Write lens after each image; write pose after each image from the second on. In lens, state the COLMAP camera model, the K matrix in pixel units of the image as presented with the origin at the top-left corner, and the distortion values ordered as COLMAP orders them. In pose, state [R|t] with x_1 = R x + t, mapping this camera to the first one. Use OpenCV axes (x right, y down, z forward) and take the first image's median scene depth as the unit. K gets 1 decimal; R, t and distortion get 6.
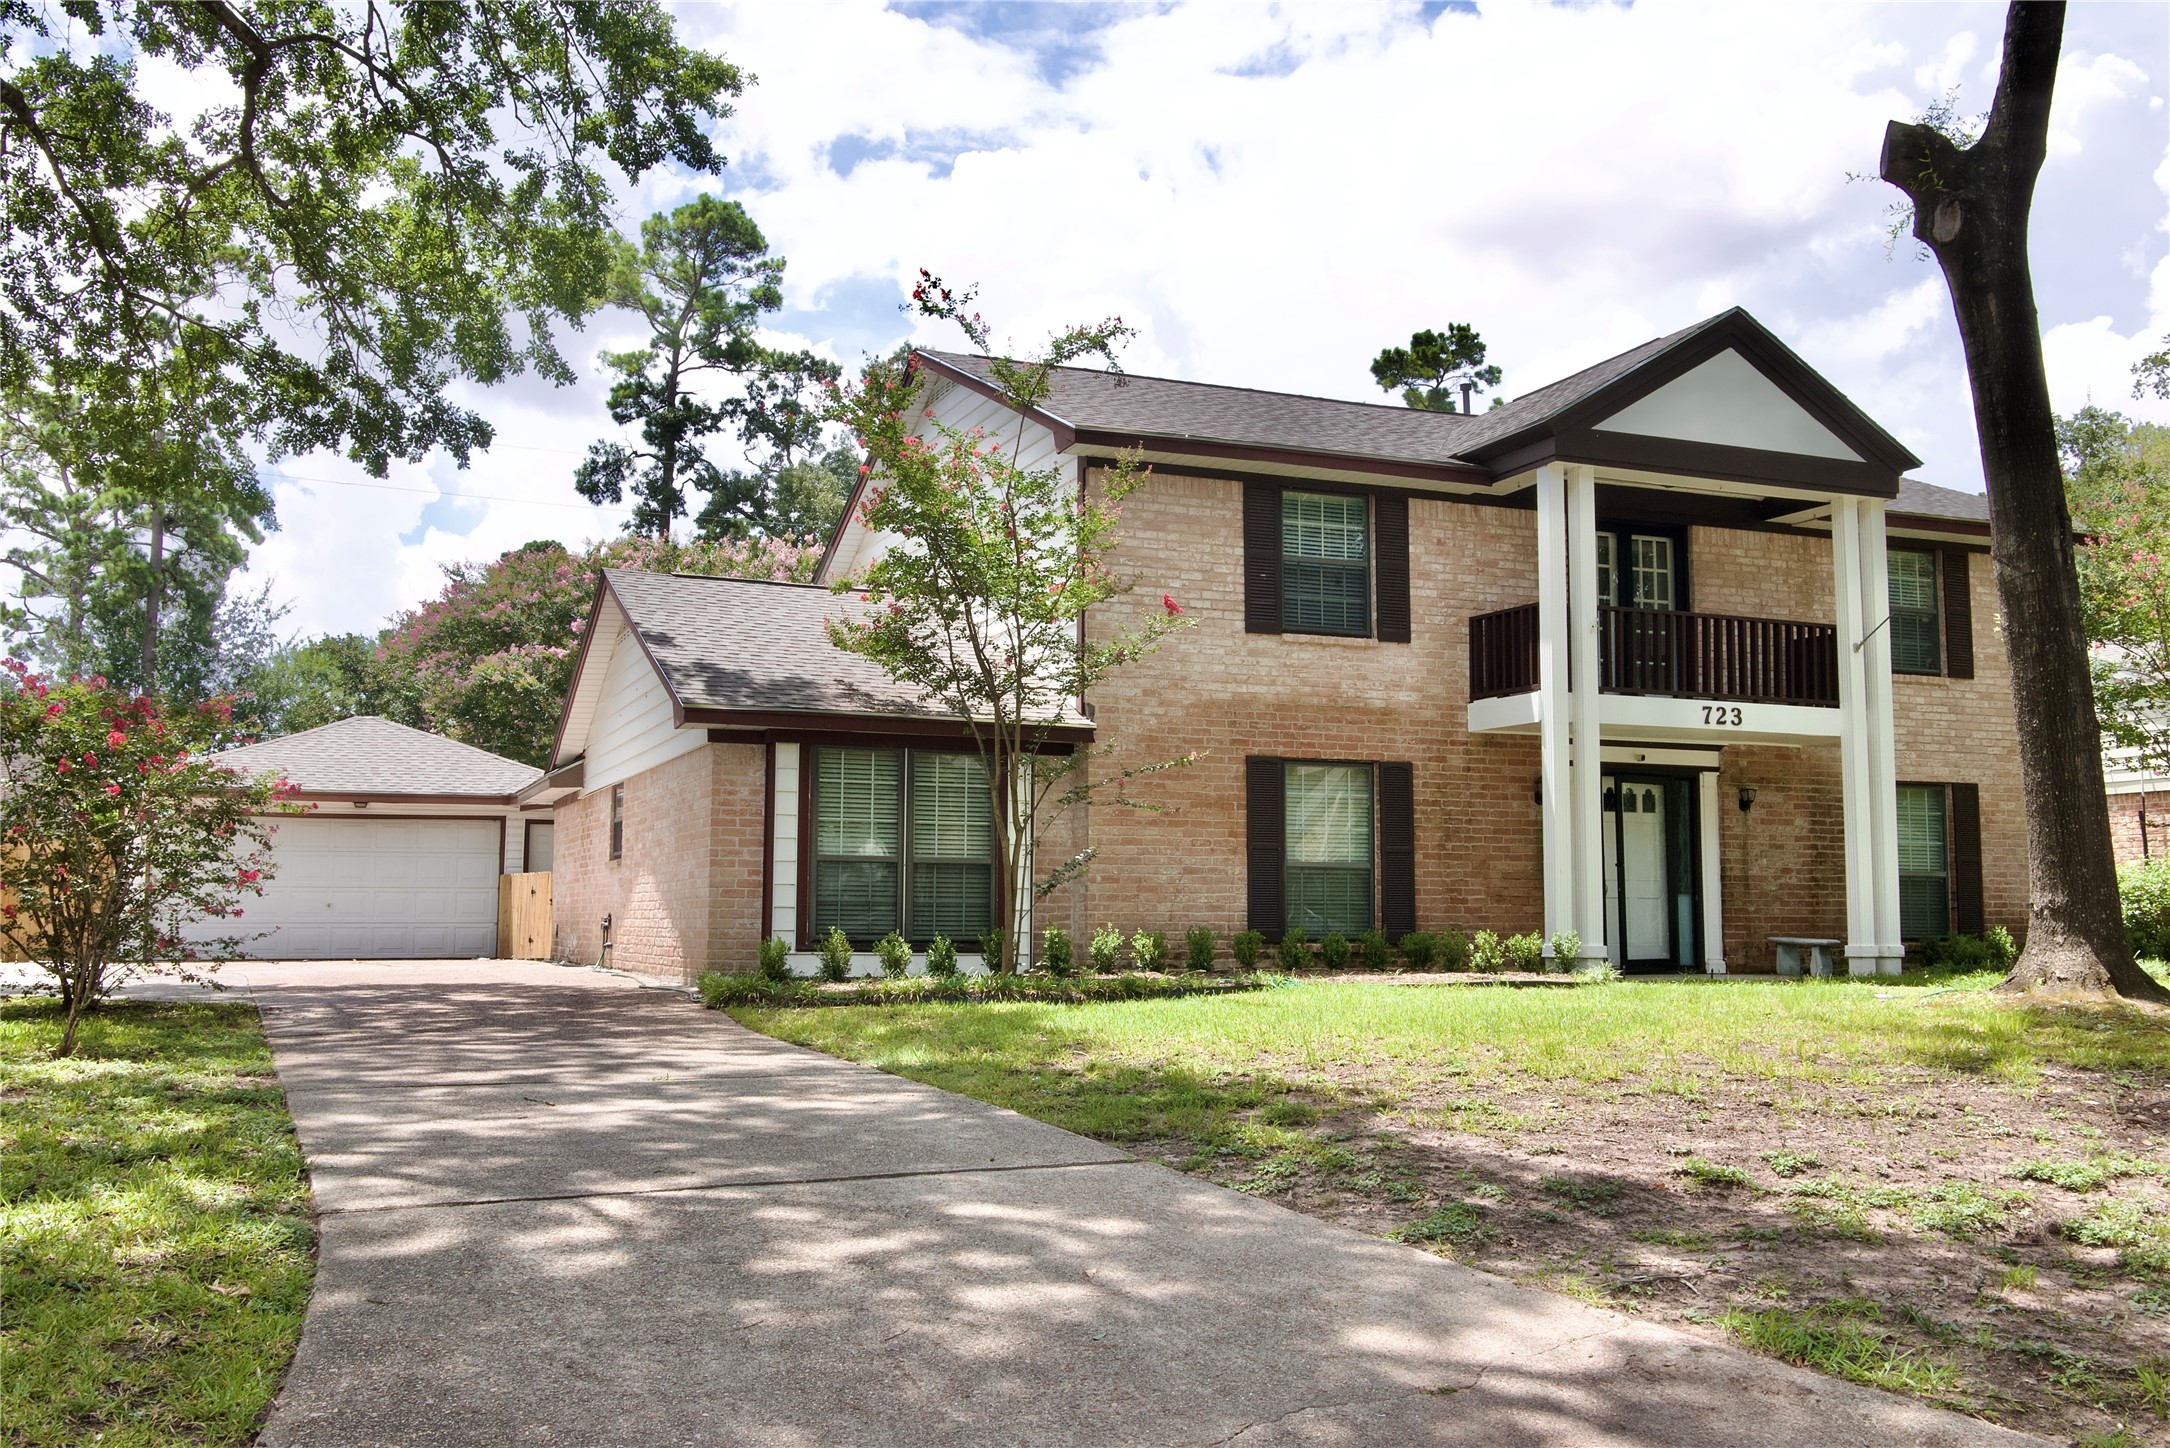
lens RADIAL K [[1972.8, 0, 1085.0], [0, 1972.8, 724.0], [0, 0, 1]] dist [-0.001426, -0.007819]
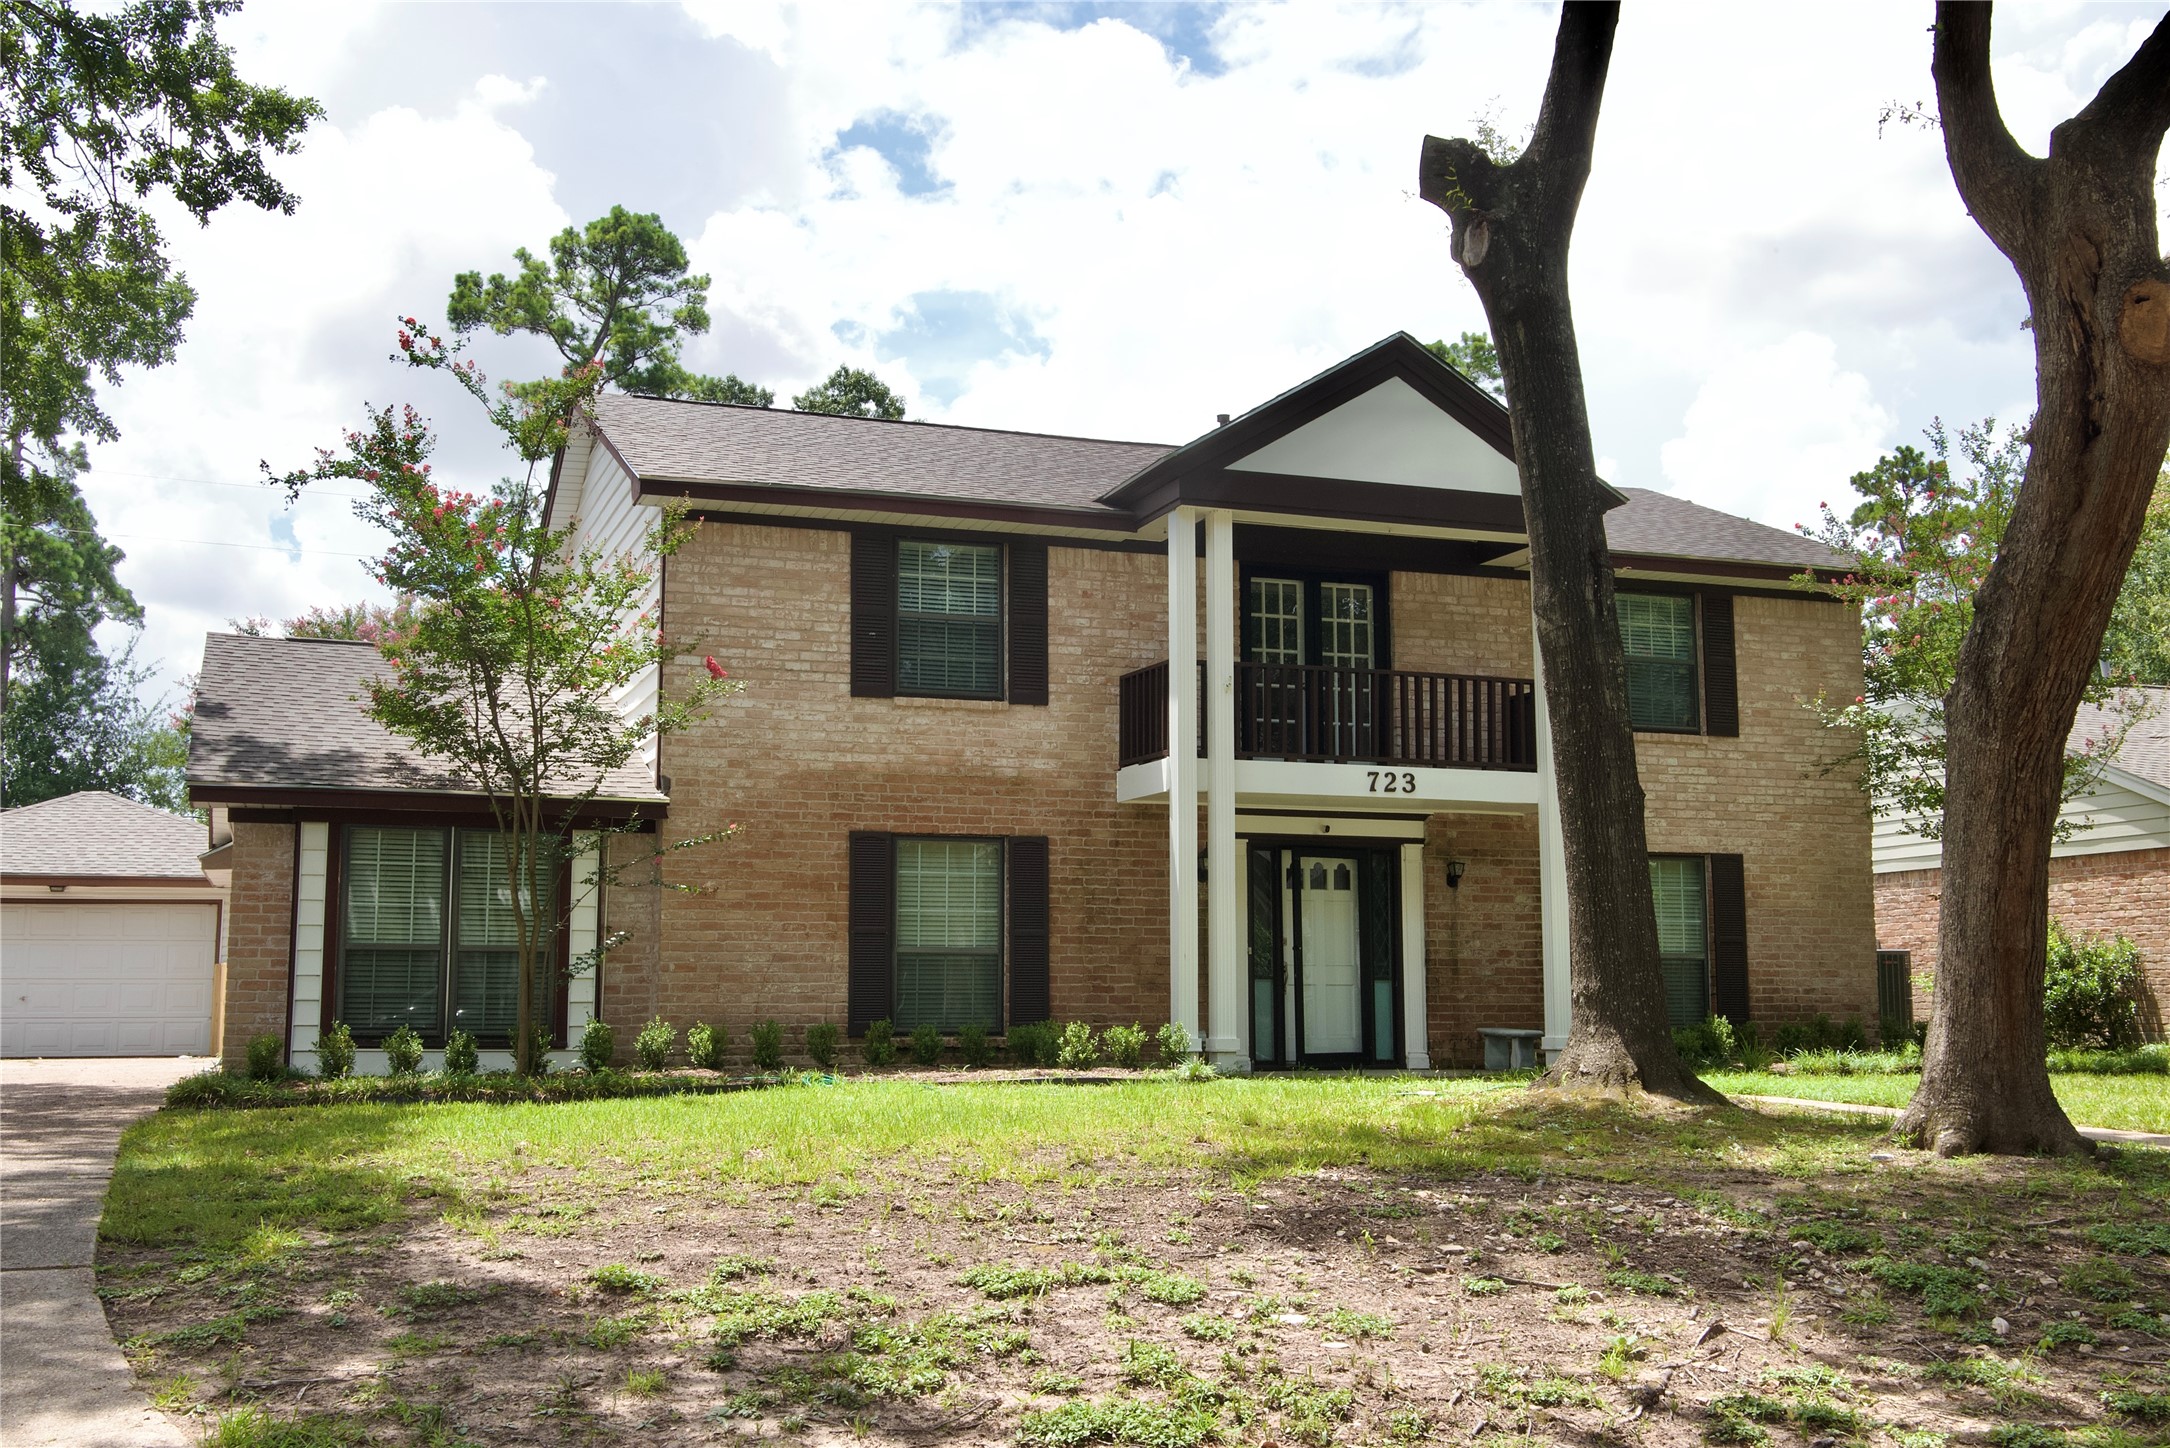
lens RADIAL K [[2240.6, 0, 1061.8], [0, 2240.6, 712.0], [0, 0, 1]] dist [-0.007580, 0.008641]
pose [[0.998927, -0.010476, -0.045101, 0.219558], [0.008965, 0.999396, -0.033575, -0.003217], [0.045426, 0.033135, 0.998418, -0.032558]]
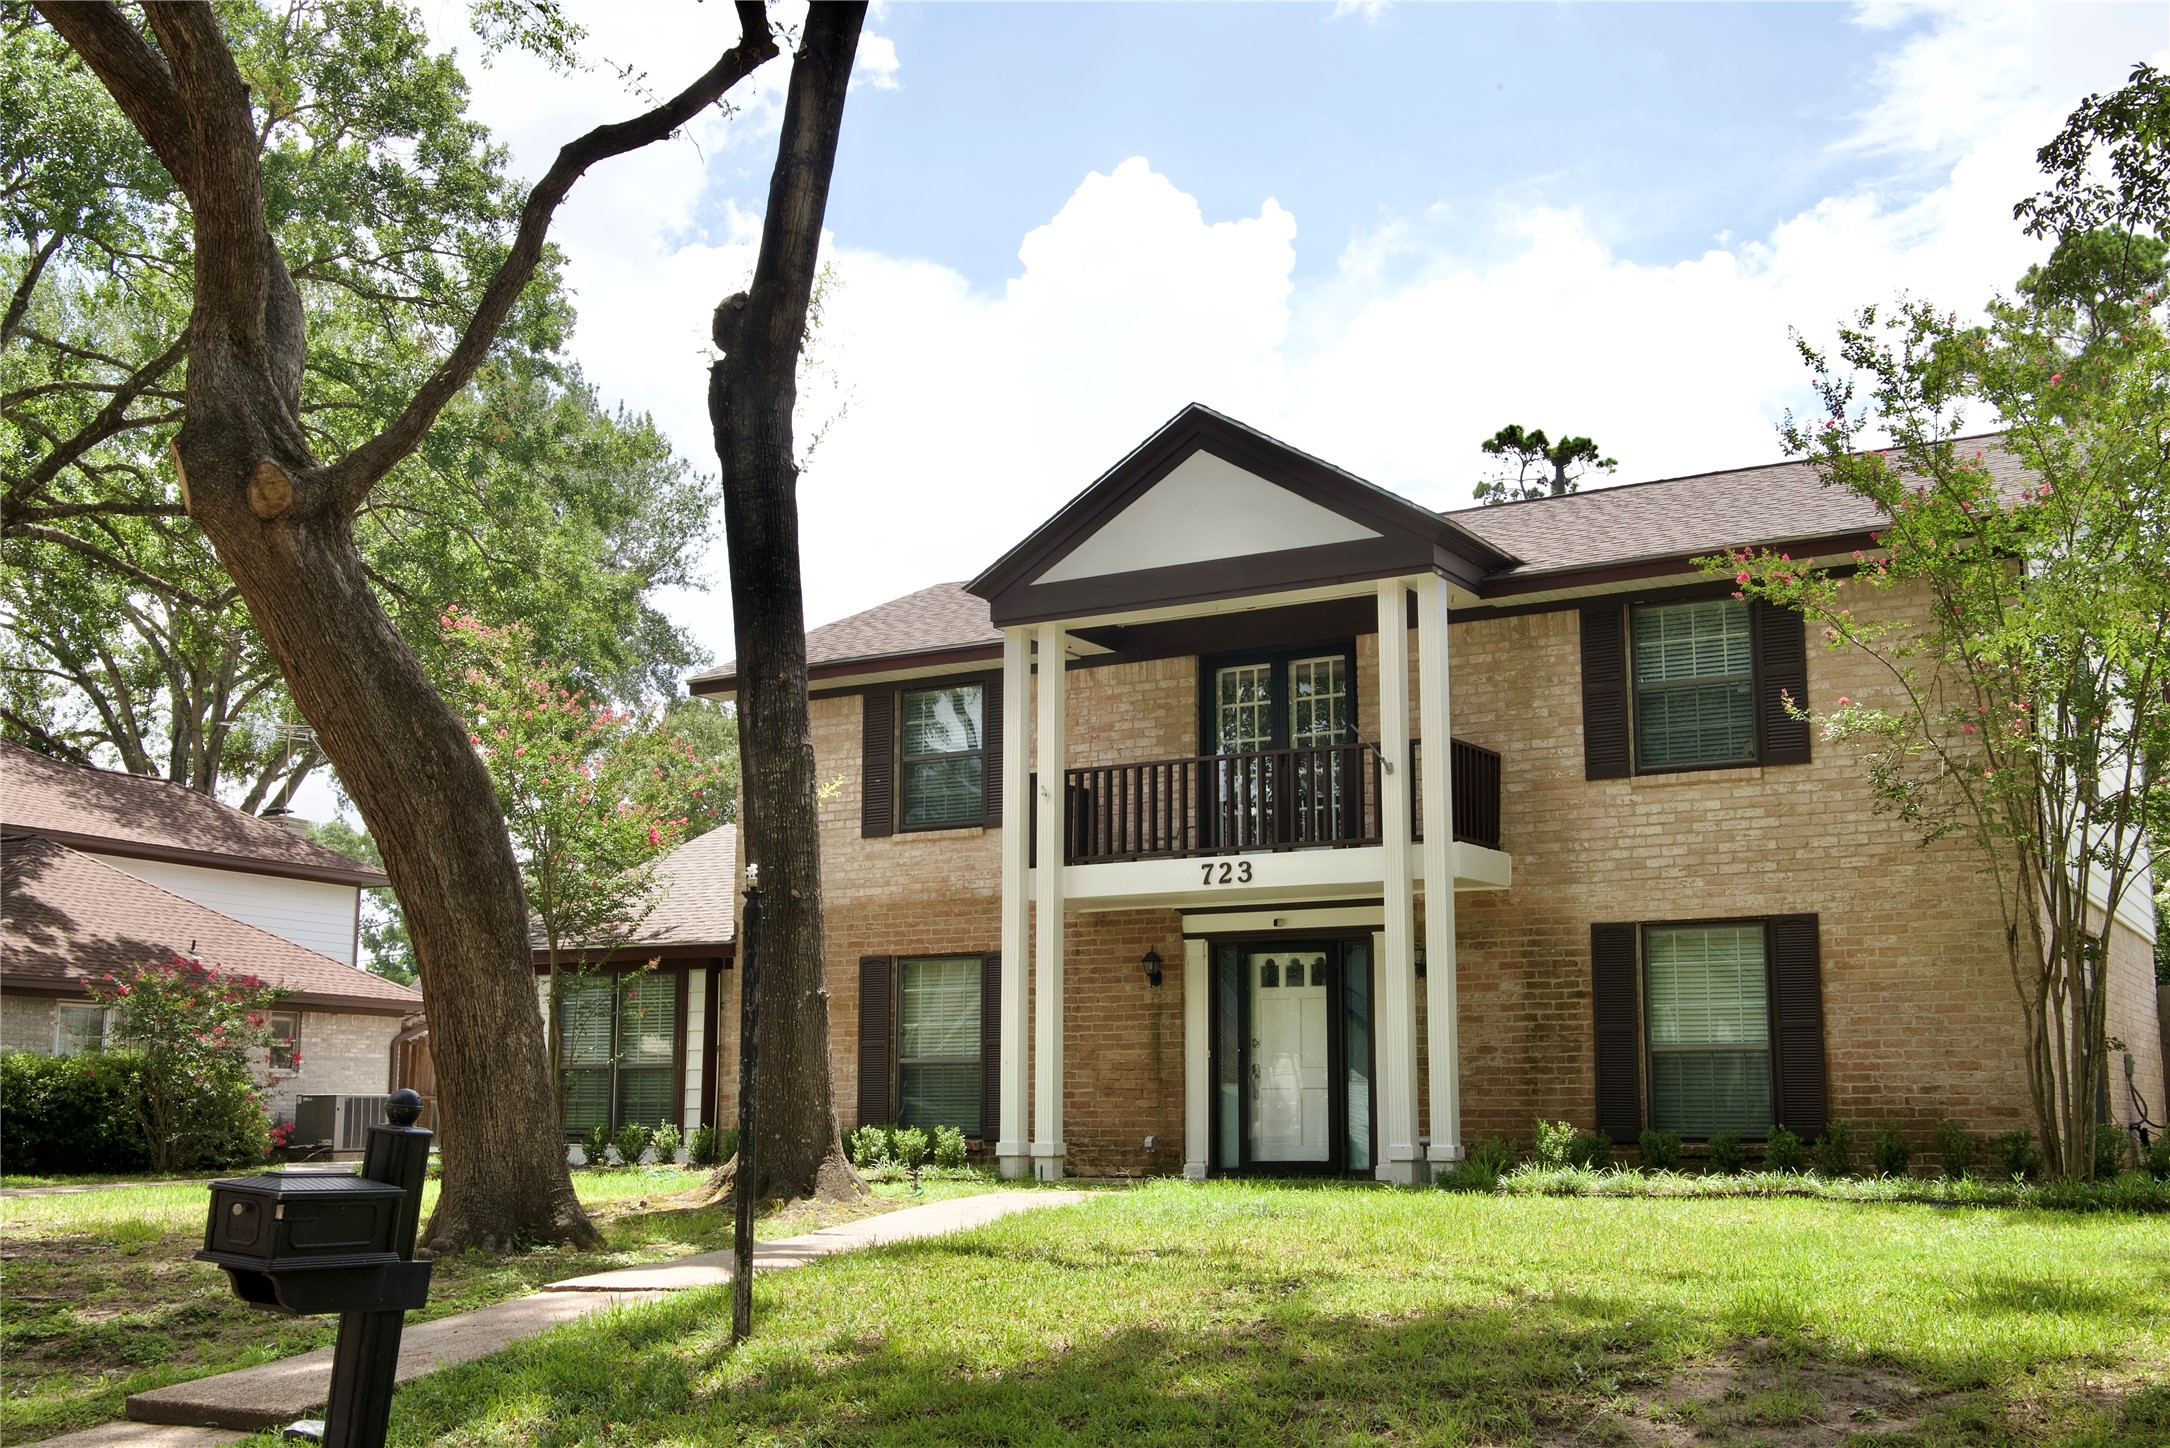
lens RADIAL K [[2276.1, 0, 1085.0], [0, 2276.1, 724.0], [0, 0, 1]] dist [-0.000775, -0.005096]
pose [[0.595687, -0.139869, -0.790945, 1.080907], [0.082879, 0.990169, -0.112681, 0.038099], [0.798929, 0.001570, 0.601423, 0.359169]]
